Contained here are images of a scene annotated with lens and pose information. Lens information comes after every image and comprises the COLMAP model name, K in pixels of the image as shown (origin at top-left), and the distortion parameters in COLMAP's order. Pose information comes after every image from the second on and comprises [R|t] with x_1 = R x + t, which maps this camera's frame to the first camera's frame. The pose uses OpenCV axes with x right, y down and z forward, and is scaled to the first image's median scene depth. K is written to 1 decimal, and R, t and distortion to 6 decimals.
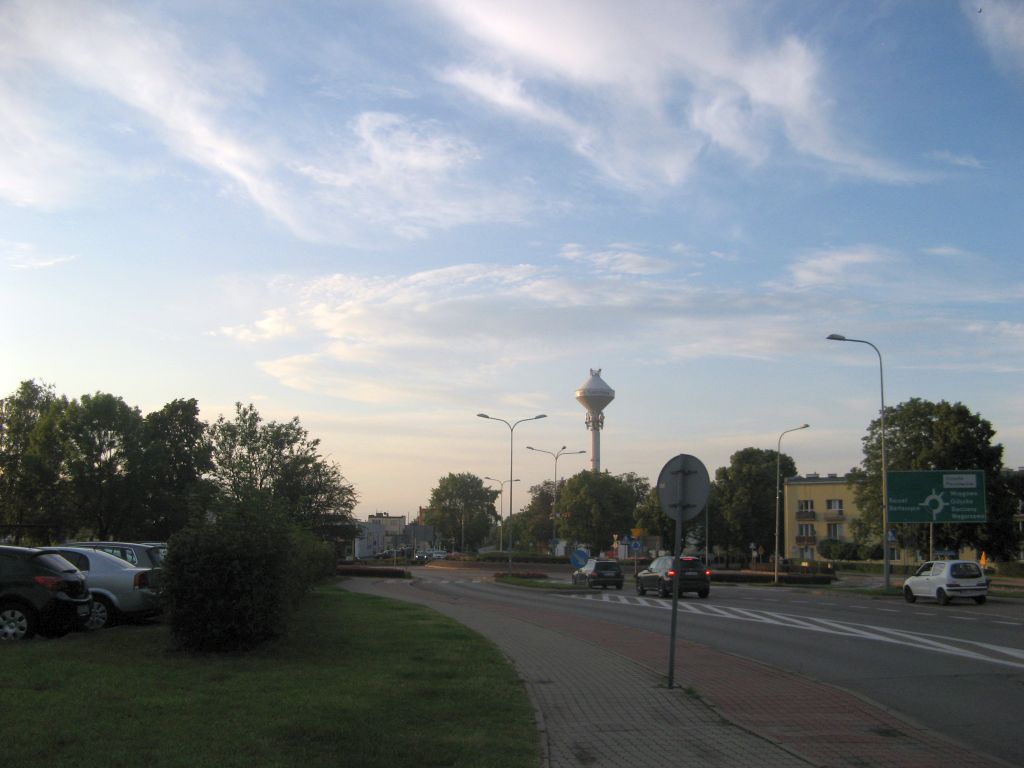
lens RADIAL K [[1055.4, 0, 513.7], [0, 1055.4, 385.3], [0, 0, 1]] dist [-0.015022, 0.000000]
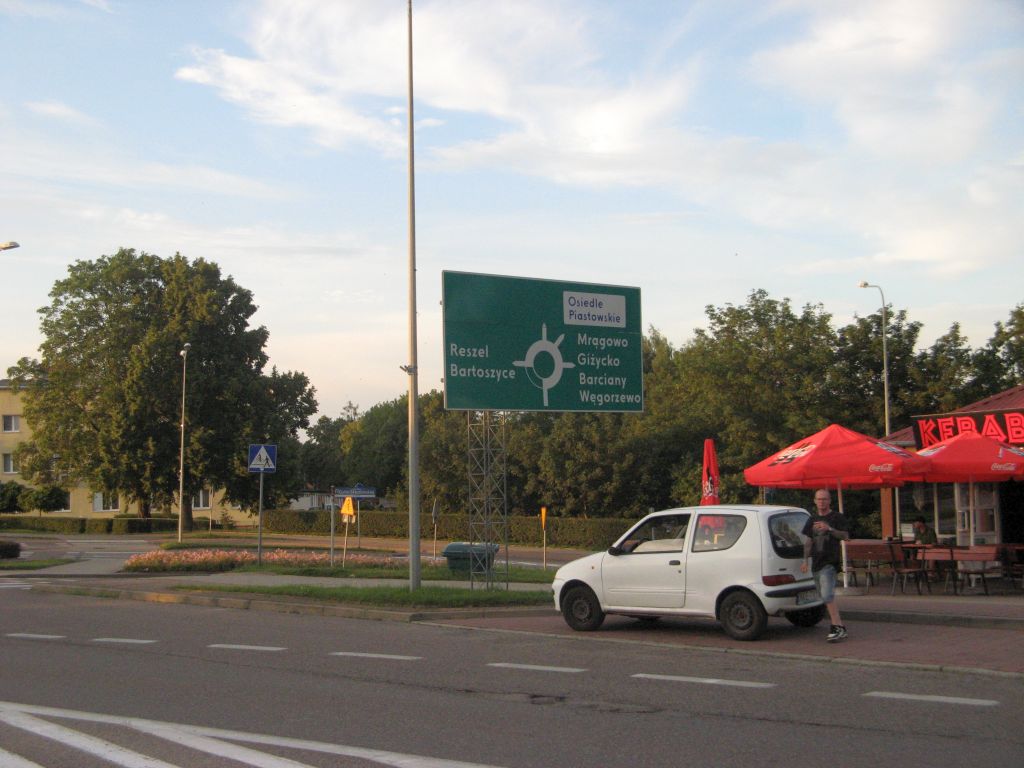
lens RADIAL K [[1412.4, 0, 511.6], [0, 1412.4, 387.0], [0, 0, 1]] dist [-0.069655, 0.000000]
pose [[0.758069, 0.030609, 0.651456, 0.022699], [-0.080187, 0.995693, 0.046526, 0.043170], [-0.647226, -0.087508, 0.757259, 0.270162]]
